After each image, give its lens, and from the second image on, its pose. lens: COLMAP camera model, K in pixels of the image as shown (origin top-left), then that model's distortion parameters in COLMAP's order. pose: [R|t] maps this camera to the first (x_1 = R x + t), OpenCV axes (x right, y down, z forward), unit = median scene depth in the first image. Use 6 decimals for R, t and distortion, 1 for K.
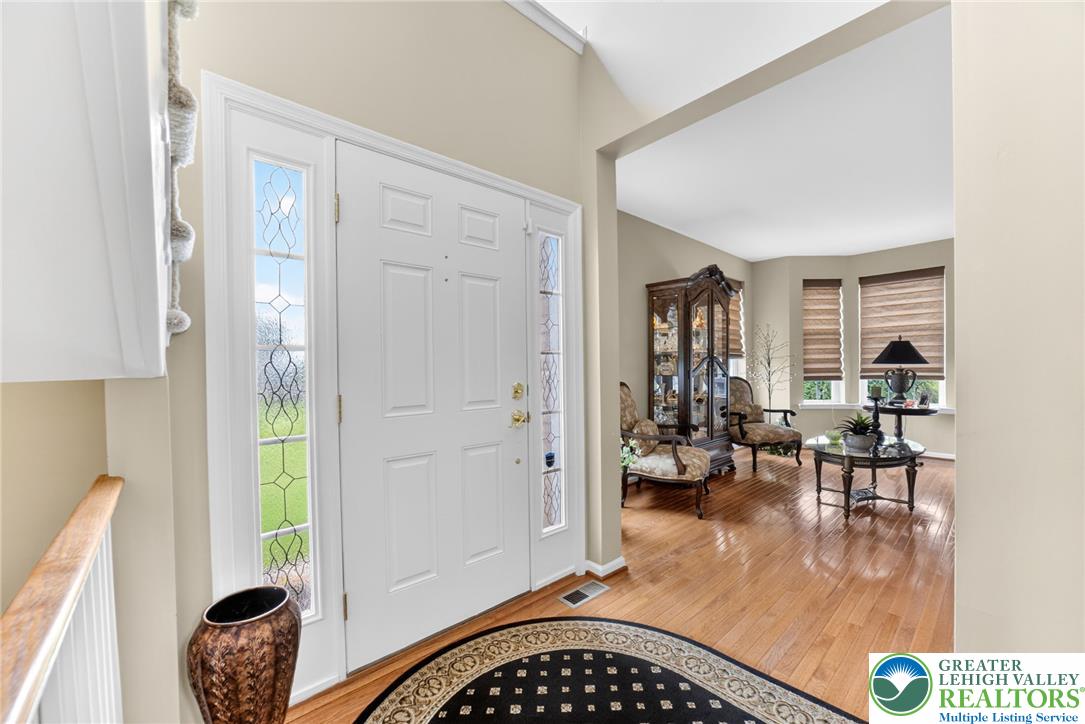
lens RADIAL K [[422.1, 0, 541.9], [0, 422.1, 373.3], [0, 0, 1]] dist [-0.002280, 0.000265]
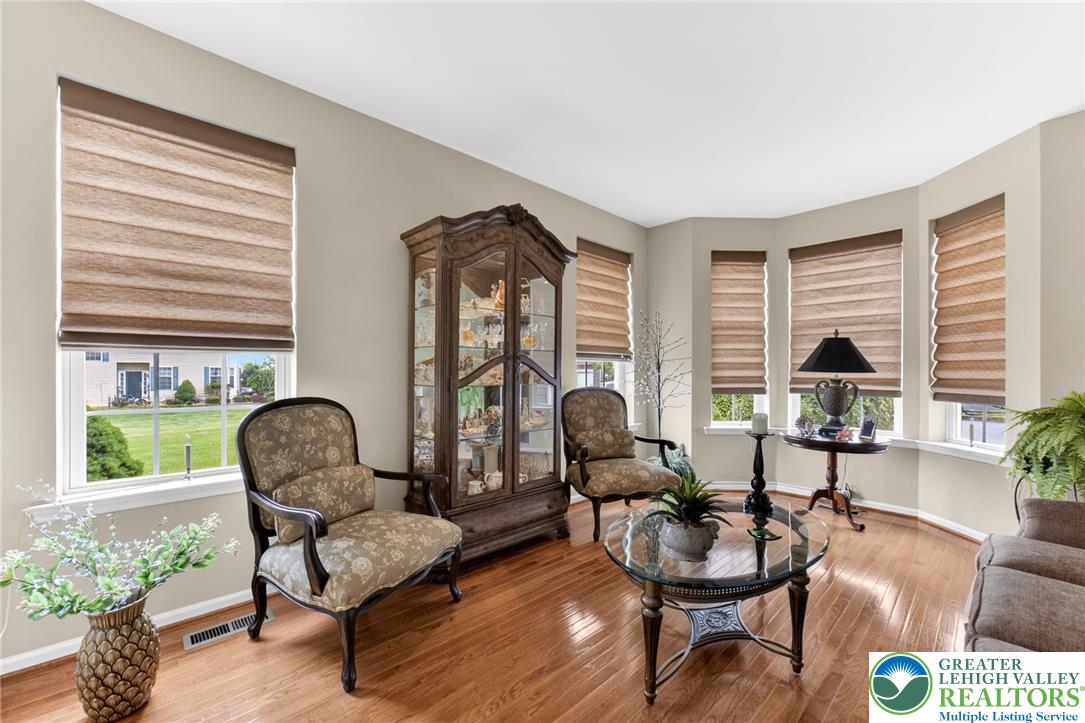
lens RADIAL K [[428.1, 0, 542.5], [0, 428.1, 370.9], [0, 0, 1]] dist [-0.003386, -0.000114]
pose [[0.999719, 0.015122, 0.018247, 0.348473], [-0.014961, 0.999848, -0.008939, -0.011071], [-0.018379, 0.008664, 0.999794, 0.309543]]
